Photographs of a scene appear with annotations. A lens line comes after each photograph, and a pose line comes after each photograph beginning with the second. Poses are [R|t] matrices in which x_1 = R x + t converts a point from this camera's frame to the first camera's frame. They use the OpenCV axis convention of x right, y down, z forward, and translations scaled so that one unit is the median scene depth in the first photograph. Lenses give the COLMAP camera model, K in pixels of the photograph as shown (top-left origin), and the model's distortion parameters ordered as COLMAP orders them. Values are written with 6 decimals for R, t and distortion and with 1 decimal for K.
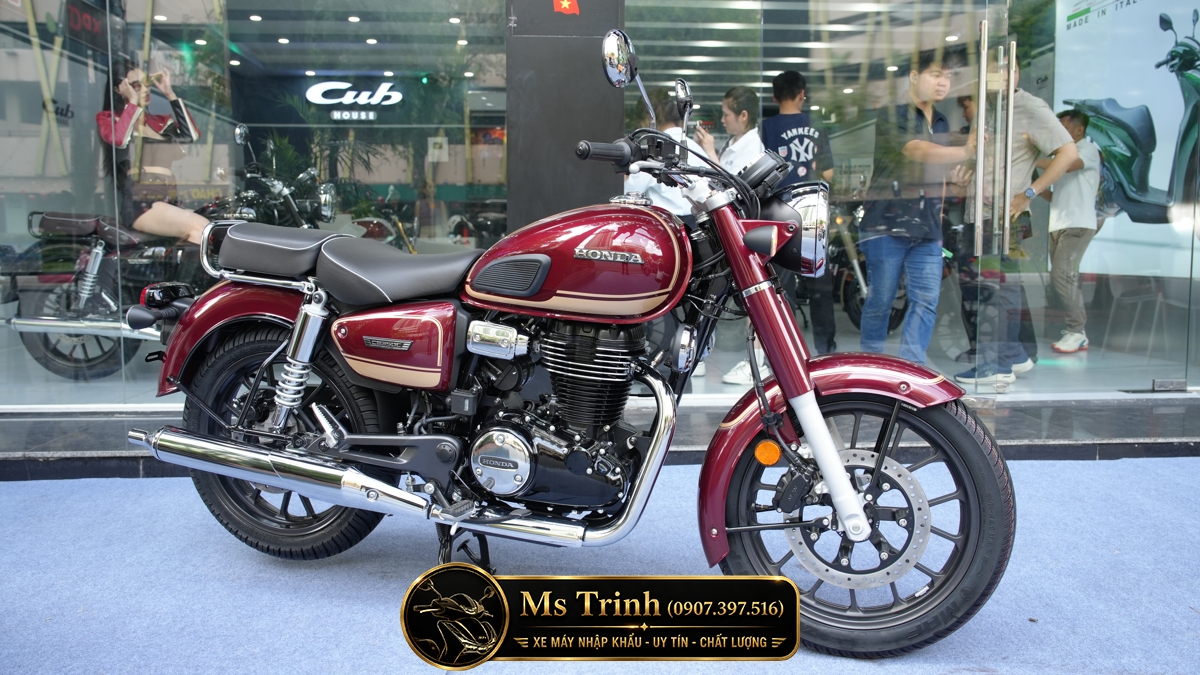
lens RADIAL K [[978.7, 0, 604.9], [0, 978.7, 336.8], [0, 0, 1]] dist [-0.062167, 0.096403]
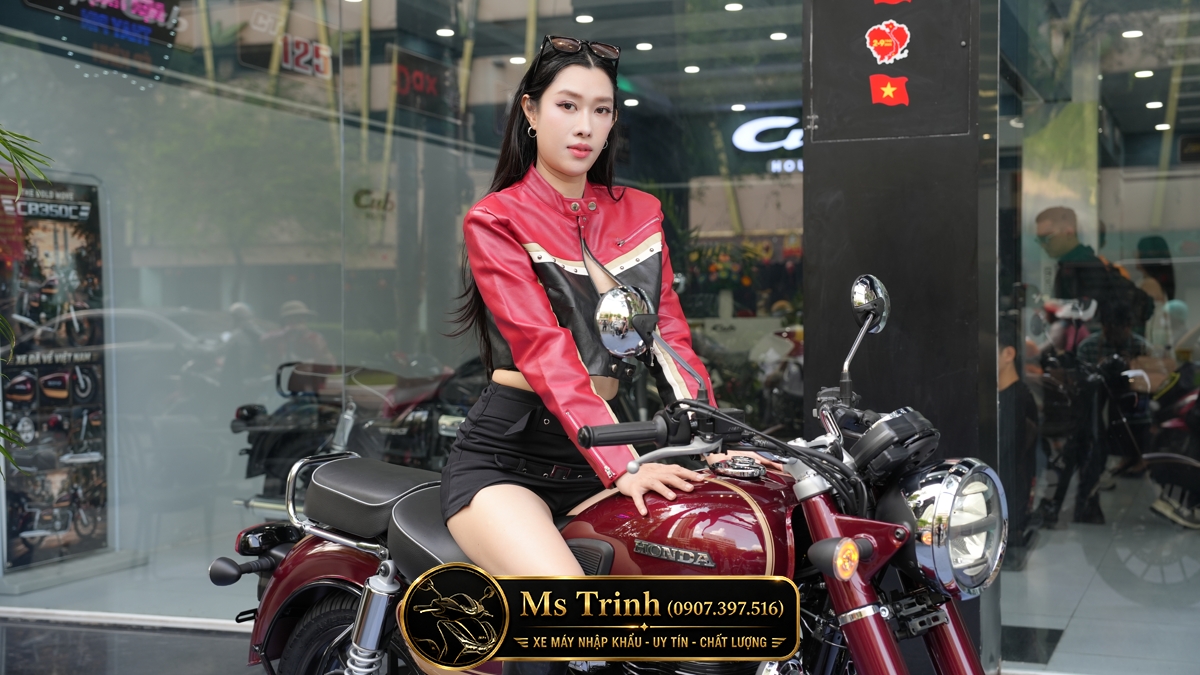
lens RADIAL K [[1559.5, 0, 613.8], [0, 1559.5, 339.9], [0, 0, 1]] dist [0.152231, 0.000000]
pose [[0.907361, -0.000446, -0.420351, 0.412592], [-0.032509, 0.996930, -0.071231, -0.139807], [0.419092, 0.078298, 0.904561, -0.105225]]
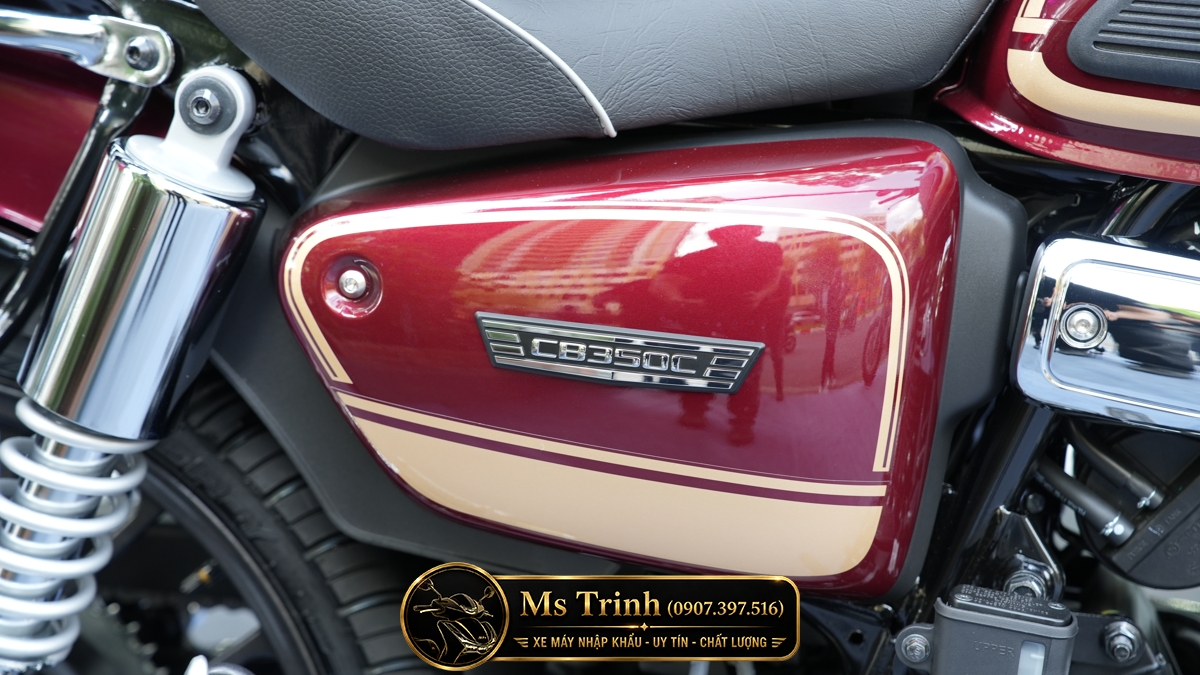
lens RADIAL K [[2383.9, 0, 595.2], [0, 2383.9, 335.0], [0, 0, 1]] dist [0.320703, 0.000000]
pose [[0.993836, 0.005193, 0.110739, -0.265572], [-0.011665, 0.998256, 0.057873, -0.022864], [-0.110245, -0.058808, 0.992163, 0.511177]]
